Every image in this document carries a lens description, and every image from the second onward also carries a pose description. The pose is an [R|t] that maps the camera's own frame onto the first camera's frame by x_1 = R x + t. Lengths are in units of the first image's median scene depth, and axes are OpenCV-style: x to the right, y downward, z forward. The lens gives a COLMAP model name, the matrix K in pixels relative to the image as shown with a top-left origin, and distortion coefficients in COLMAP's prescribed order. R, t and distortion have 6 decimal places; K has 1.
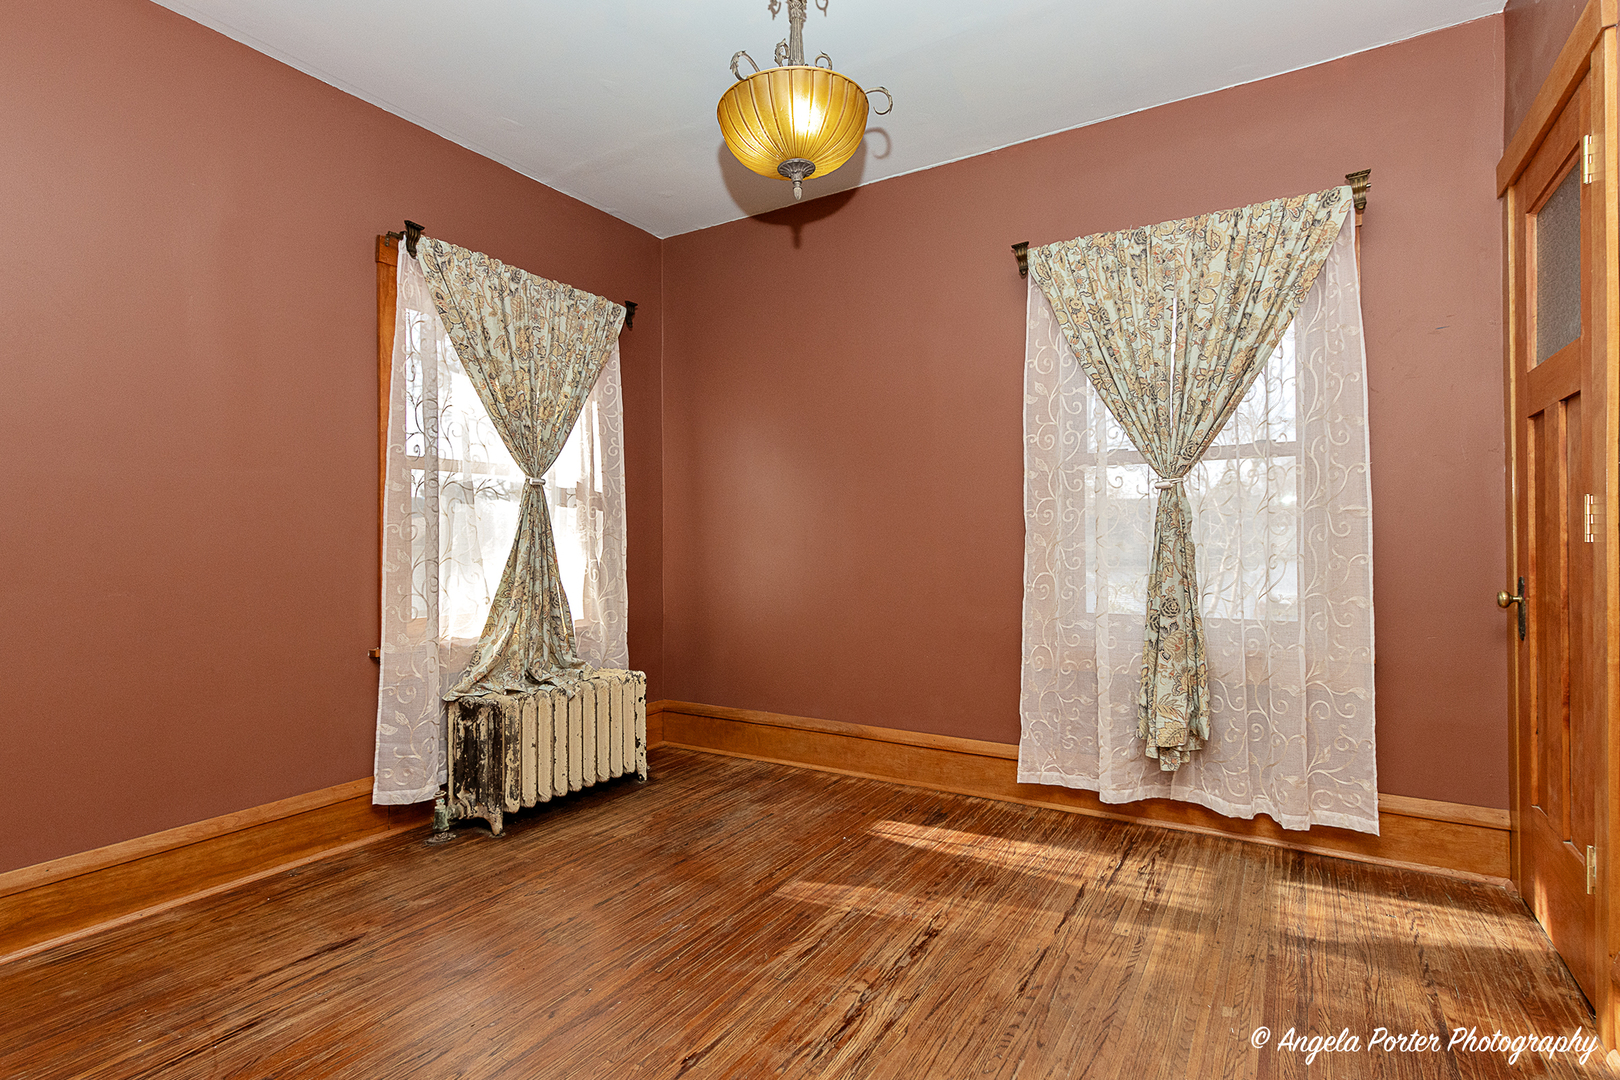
lens RADIAL K [[772.2, 0, 809.0], [0, 772.2, 535.0], [0, 0, 1]] dist [0.004697, -0.000942]
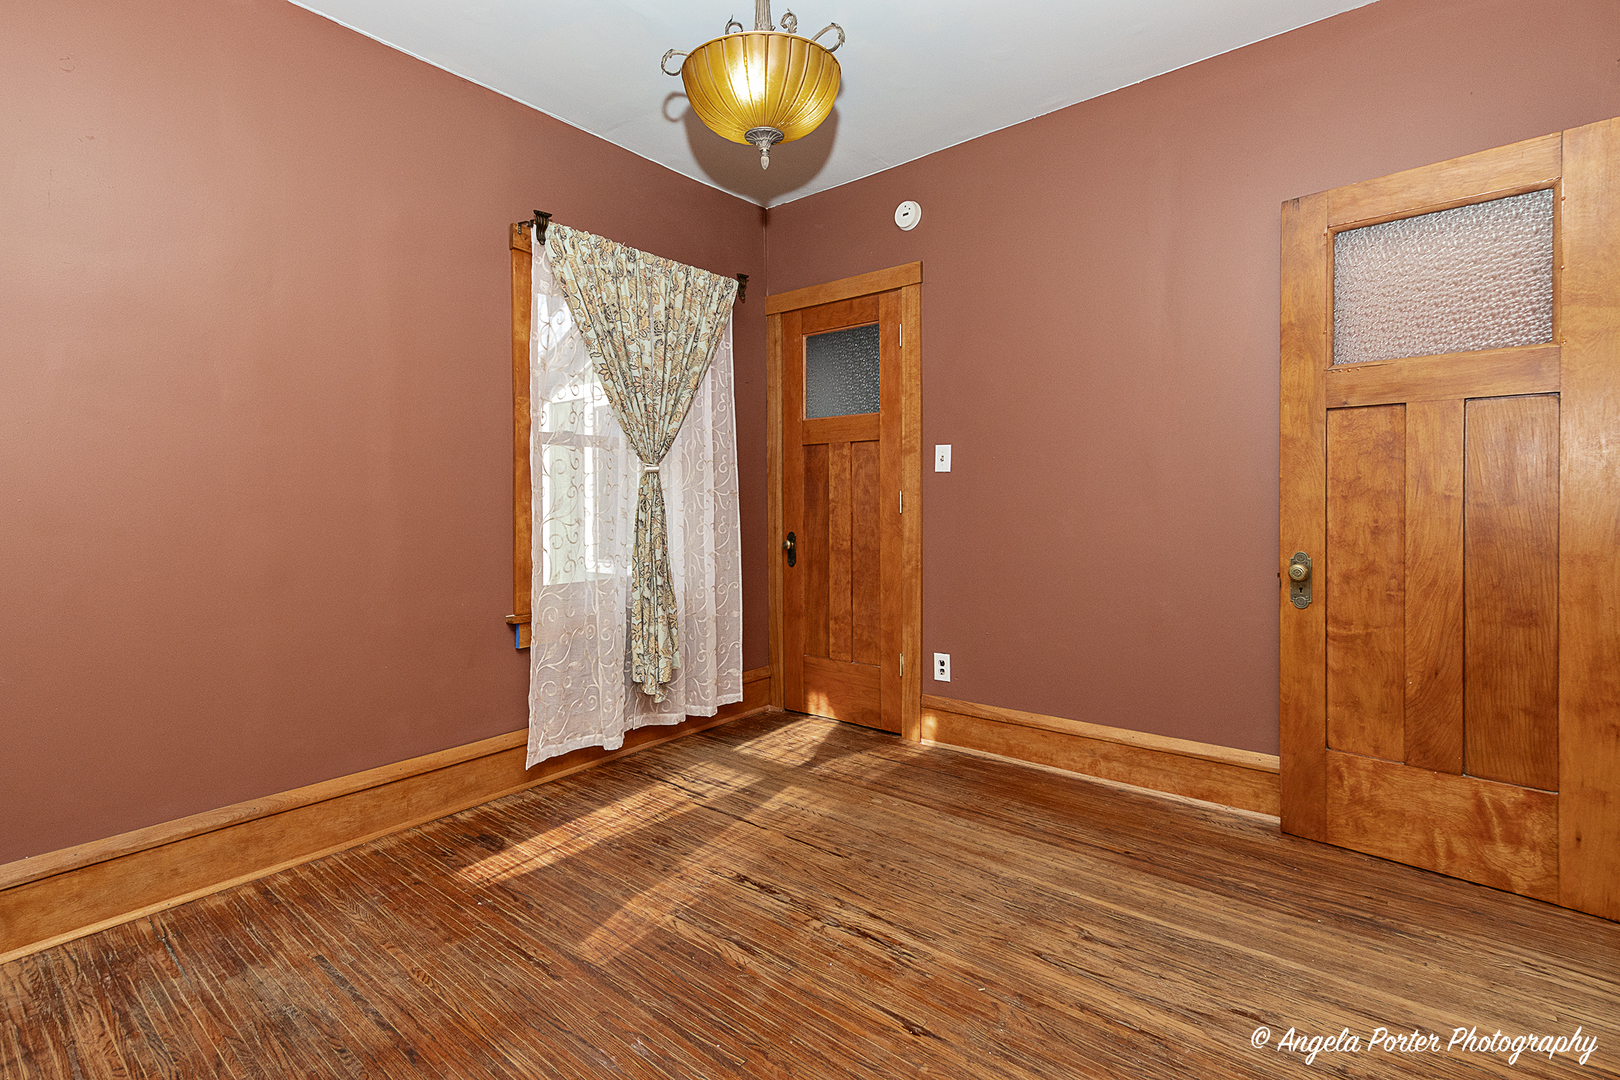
lens RADIAL K [[772.2, 0, 786.5], [0, 772.2, 510.0], [0, 0, 1]] dist [0.004697, -0.000942]
pose [[0.143824, -0.007597, 0.989574, -0.758111], [-0.000140, 0.999970, 0.007697, -0.011495], [-0.989603, -0.001246, 0.143819, 0.652088]]
